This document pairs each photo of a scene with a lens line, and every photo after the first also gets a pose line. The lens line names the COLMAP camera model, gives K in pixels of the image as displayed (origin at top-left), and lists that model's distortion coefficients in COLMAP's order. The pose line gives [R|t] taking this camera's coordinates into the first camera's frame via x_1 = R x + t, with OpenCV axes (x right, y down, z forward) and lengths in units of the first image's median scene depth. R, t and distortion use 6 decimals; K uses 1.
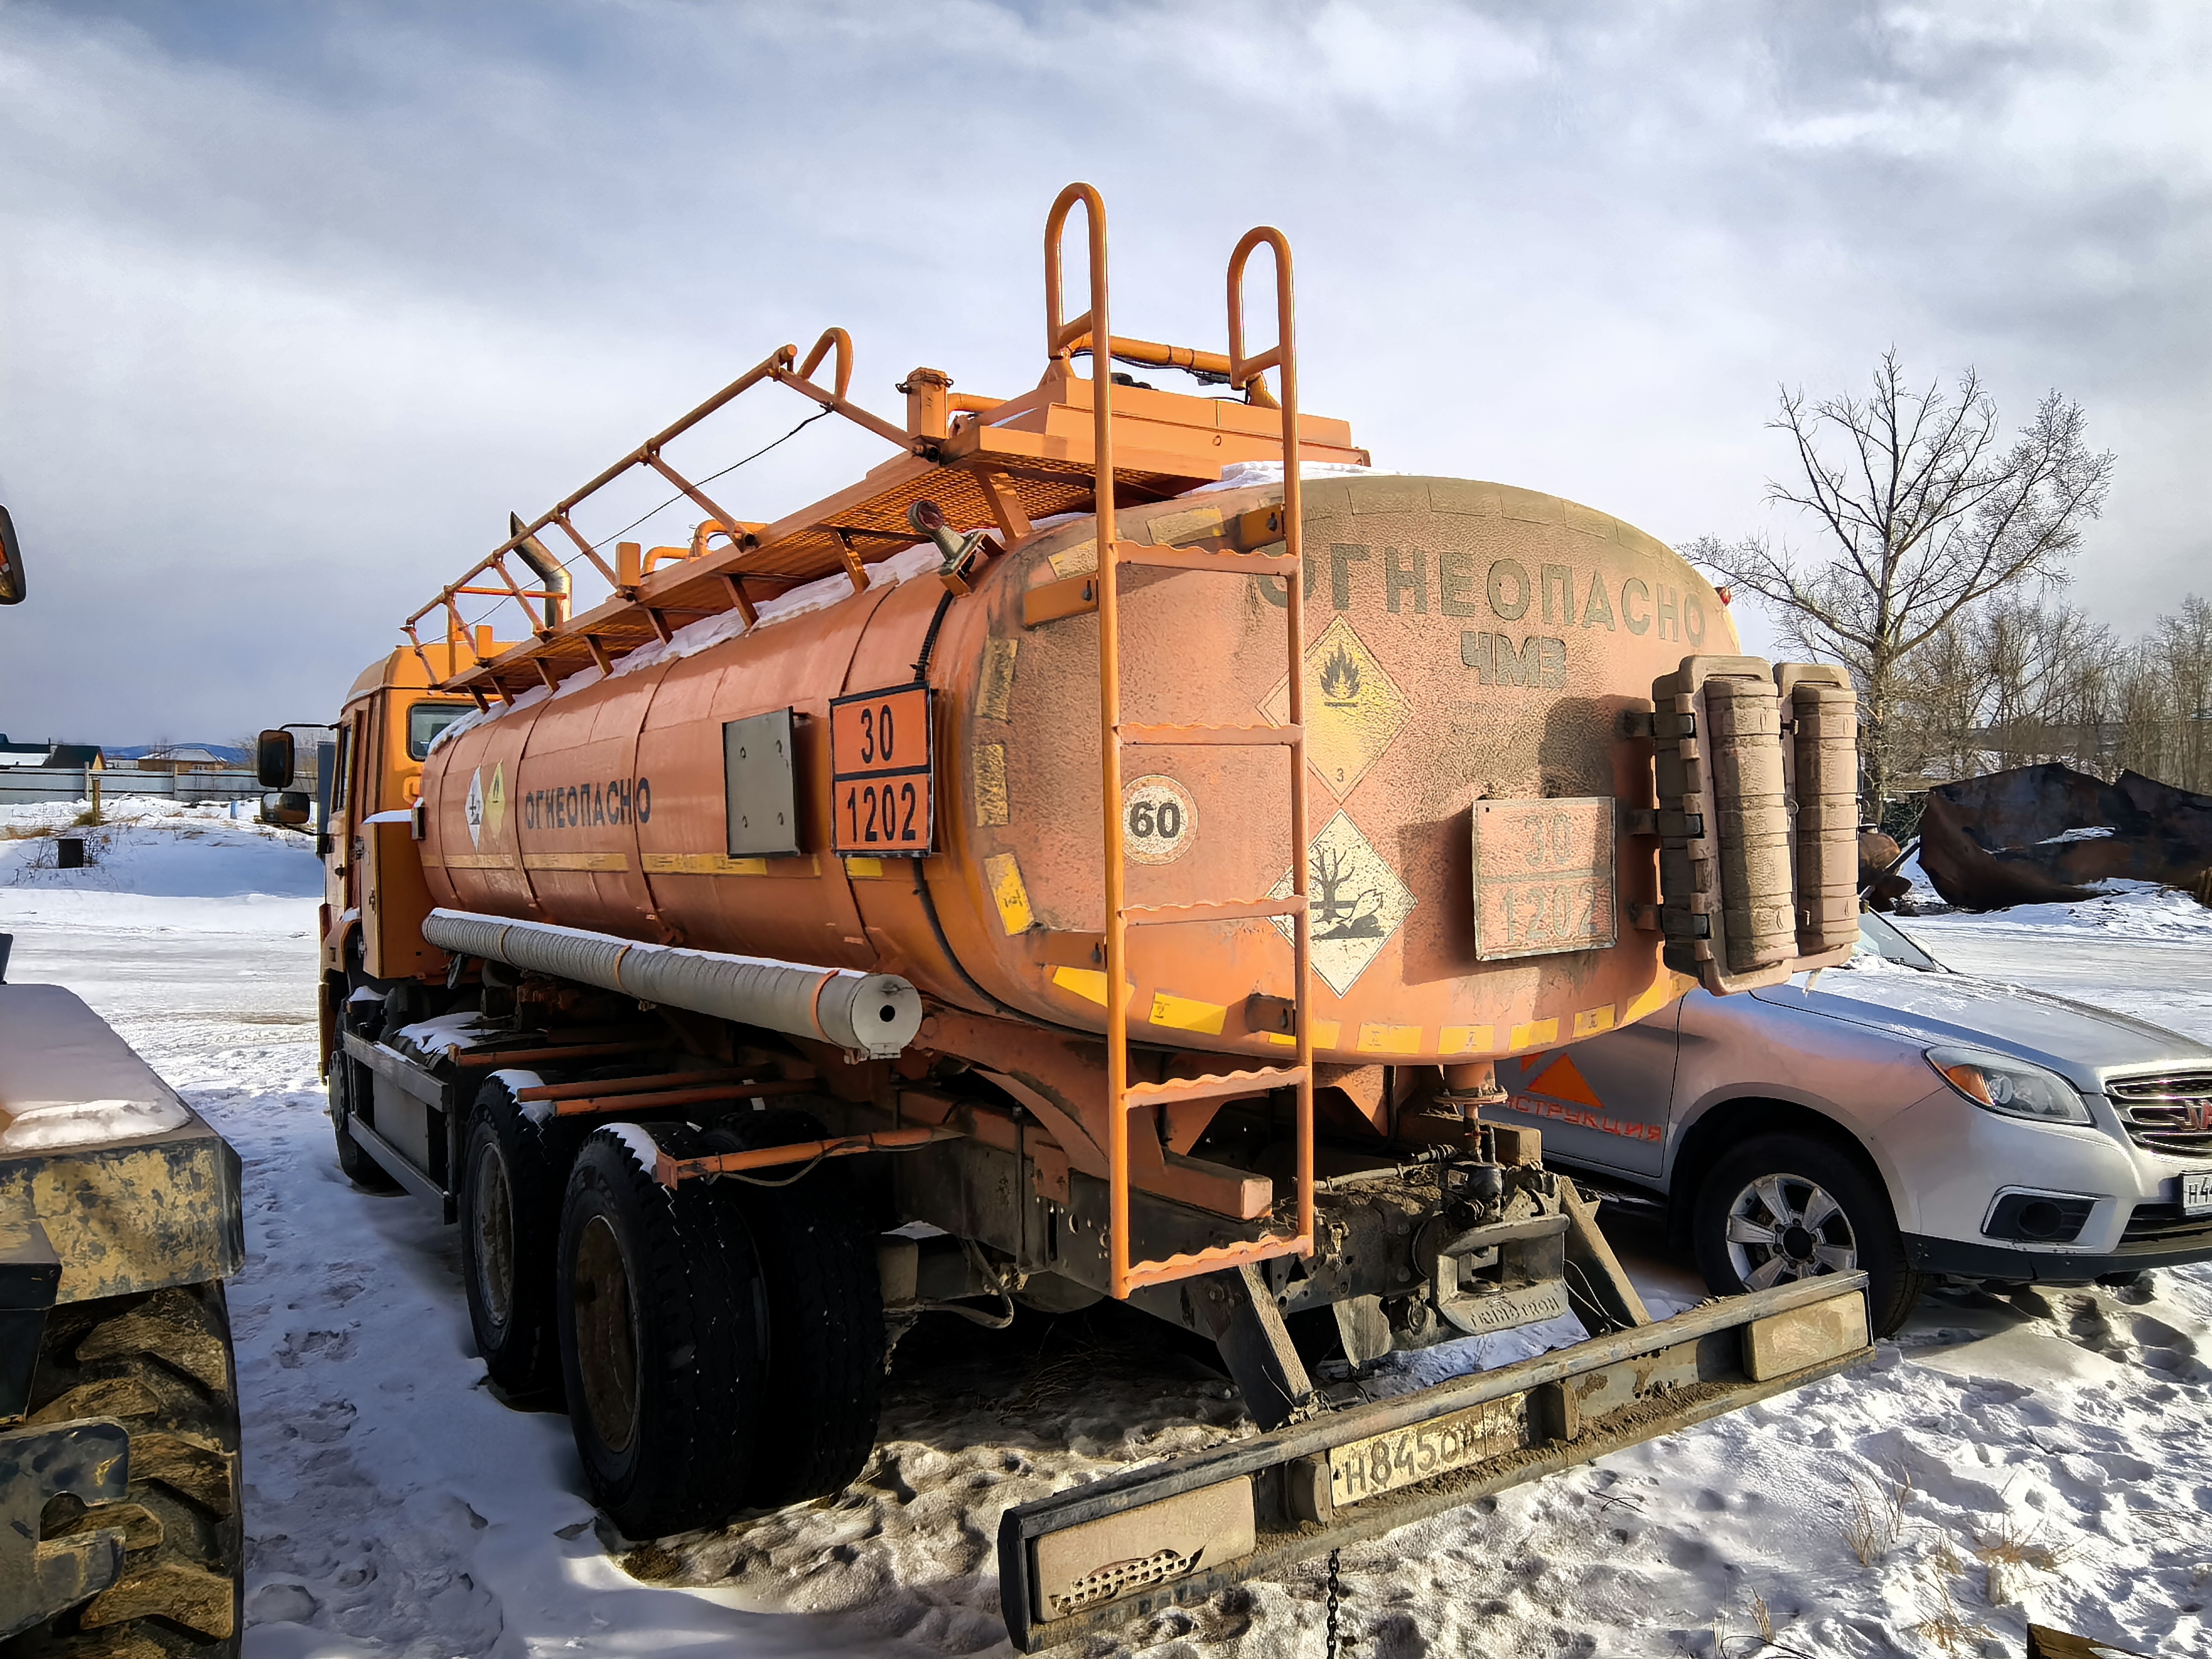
lens RADIAL K [[1572.7, 0, 1100.0], [0, 1572.7, 811.1], [0, 0, 1]] dist [-0.023388, 0.021863]
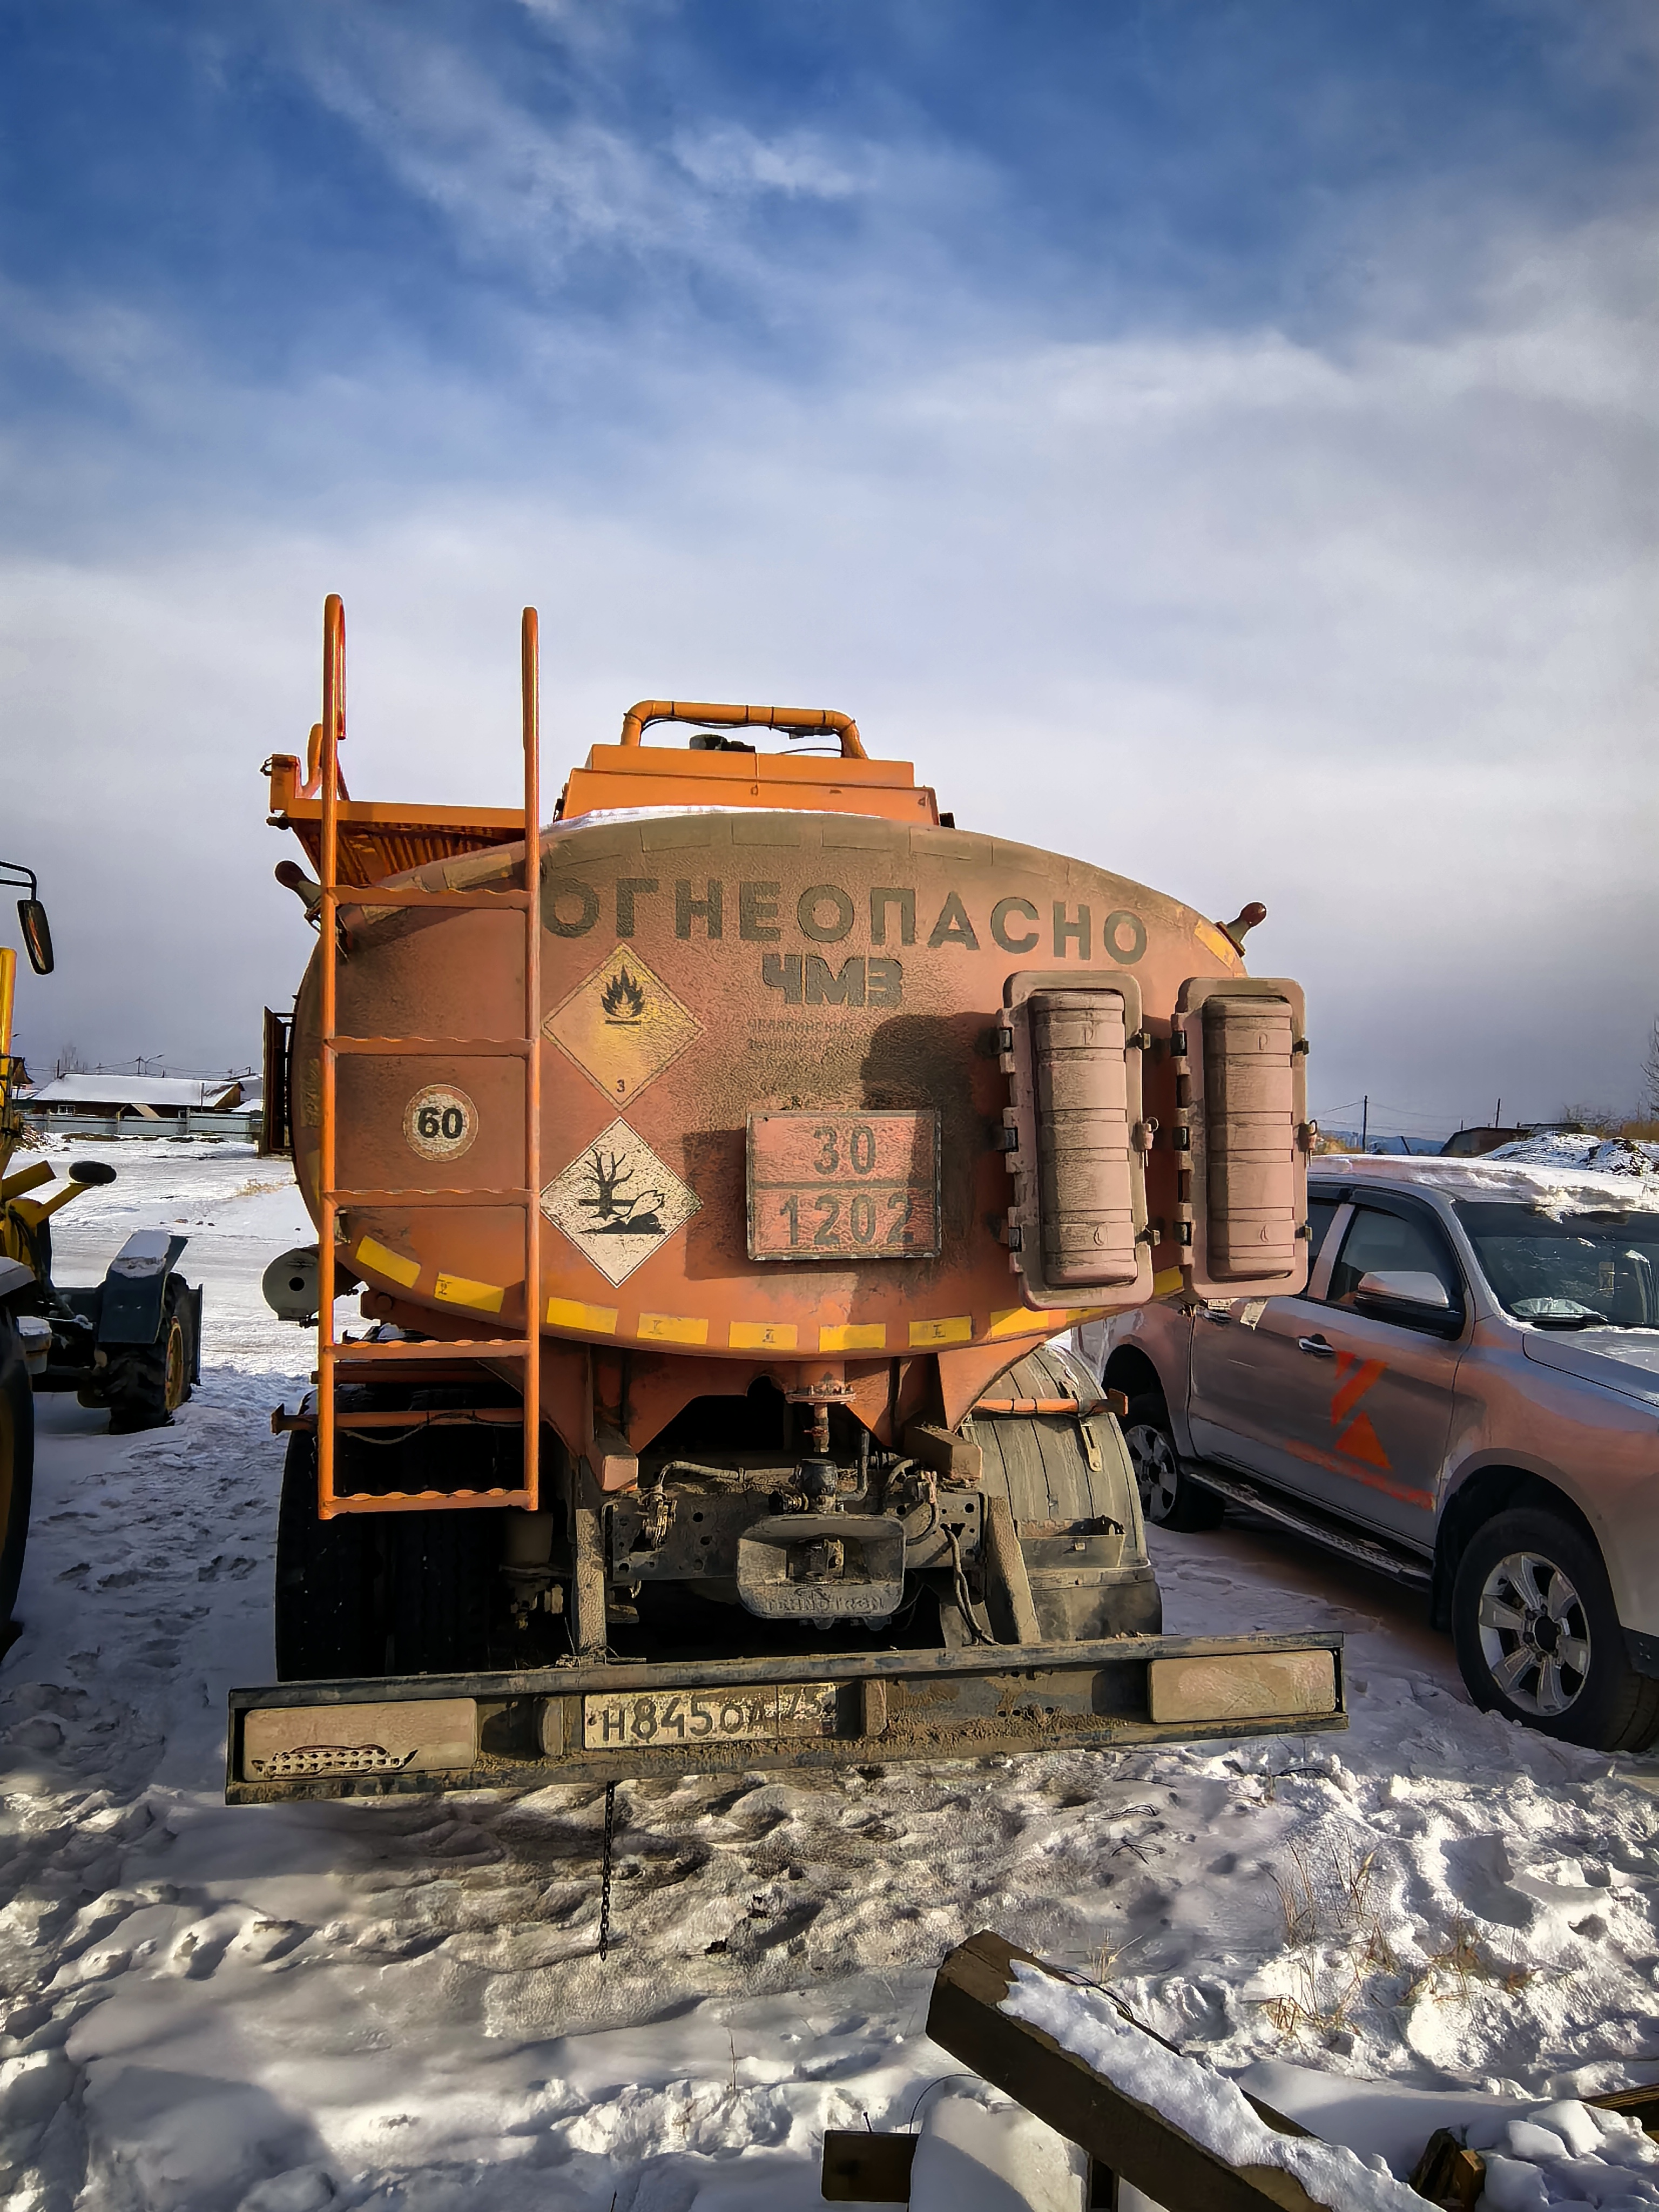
lens RADIAL K [[1572.7, 0, 822.3], [0, 1572.7, 1118.3], [0, 0, 1]] dist [-0.023388, 0.021863]
pose [[0.930875, 0.005508, -0.365296, 0.653827], [-0.017666, 0.999395, -0.029950, 0.028955], [0.364910, 0.034334, 0.930409, 0.018467]]
